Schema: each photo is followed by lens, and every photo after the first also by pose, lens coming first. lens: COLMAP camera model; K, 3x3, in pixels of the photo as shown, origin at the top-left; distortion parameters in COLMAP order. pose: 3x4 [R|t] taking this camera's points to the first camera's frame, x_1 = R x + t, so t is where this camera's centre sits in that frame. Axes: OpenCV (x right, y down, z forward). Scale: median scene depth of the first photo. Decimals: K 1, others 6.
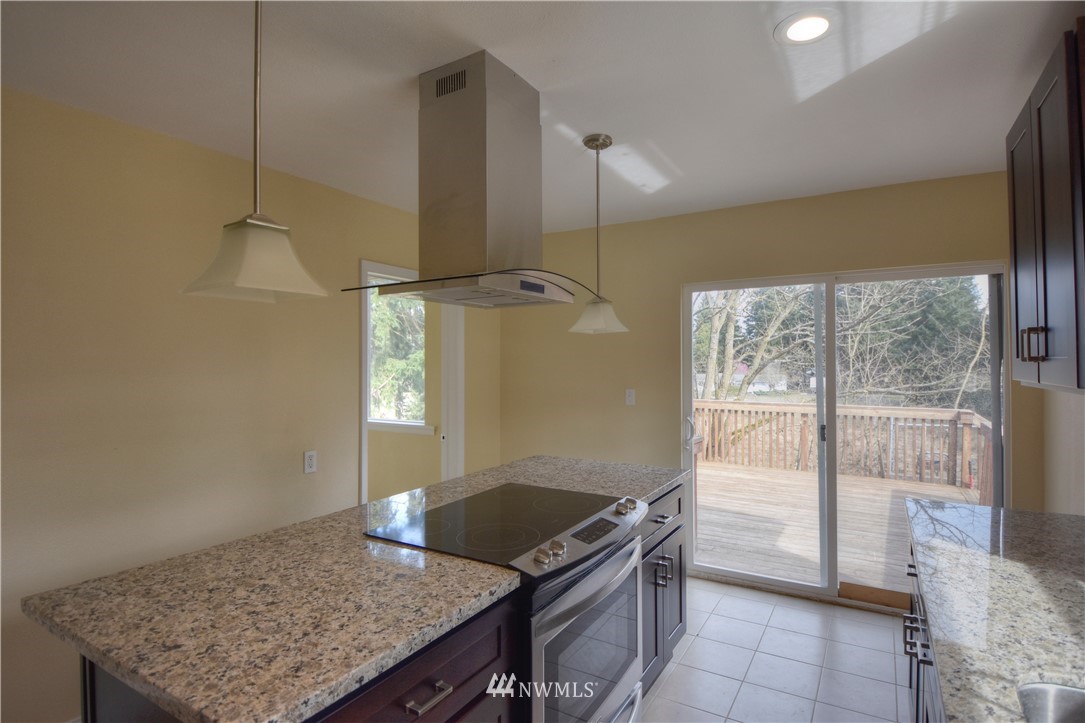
lens RADIAL K [[547.3, 0, 551.3], [0, 547.3, 353.3], [0, 0, 1]] dist [0.002371, -0.012874]
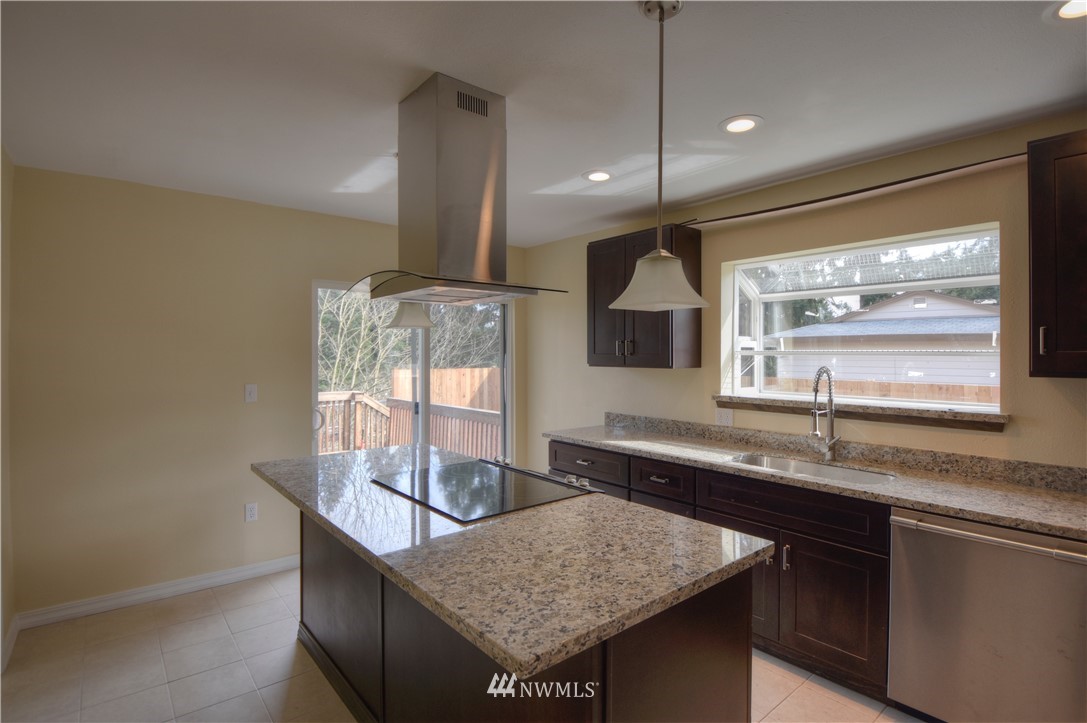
lens RADIAL K [[525.0, 0, 561.6], [0, 525.0, 354.0], [0, 0, 1]] dist [-0.000228, 0.000205]
pose [[0.315868, 0.006446, 0.948781, -0.849419], [-0.018817, 0.999823, -0.000528, 0.012412], [-0.948617, -0.017686, 0.315933, 0.369664]]
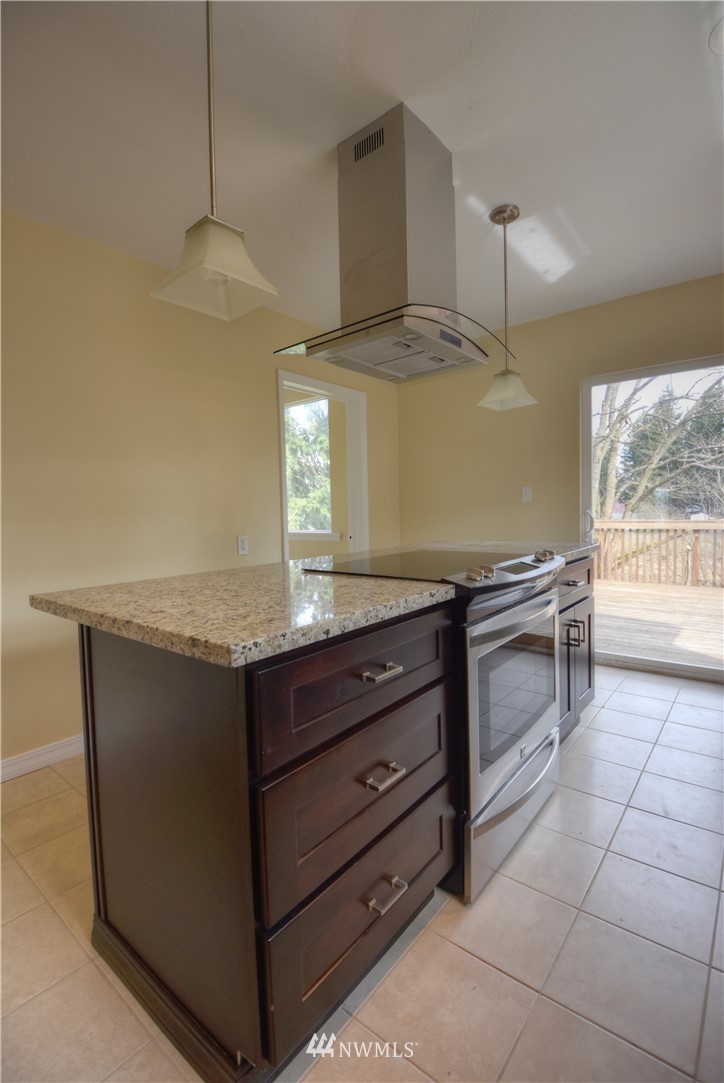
lens RADIAL K [[493.6, 0, 356.8], [0, 493.6, 525.4], [0, 0, 1]] dist [0.000050, -0.001764]
pose [[0.988337, -0.014064, -0.151634, -0.058853], [0.021844, 0.998522, 0.049766, 0.141598], [0.150710, -0.052498, 0.987183, 0.027815]]
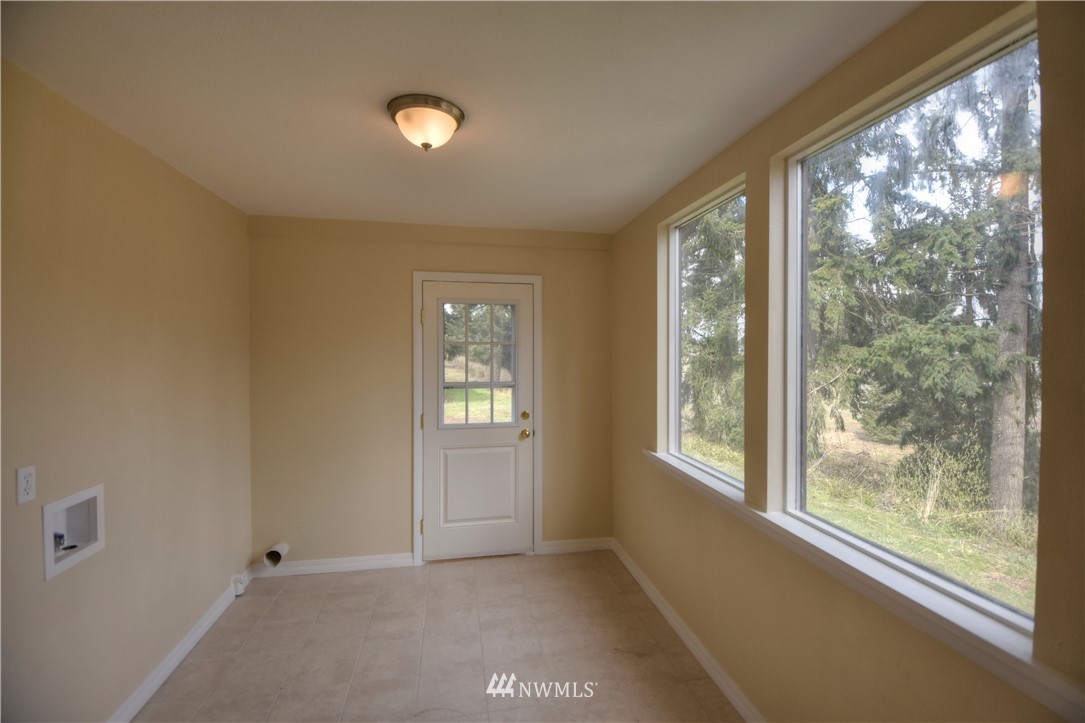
lens RADIAL K [[489.5, 0, 548.1], [0, 489.5, 355.6], [0, 0, 1]] dist [-0.010384, -0.006876]
pose [[0.675881, 0.019046, -0.736765, -0.470263], [0.007912, 0.999421, 0.033094, -0.016182], [0.736969, -0.028197, 0.675339, 1.488732]]
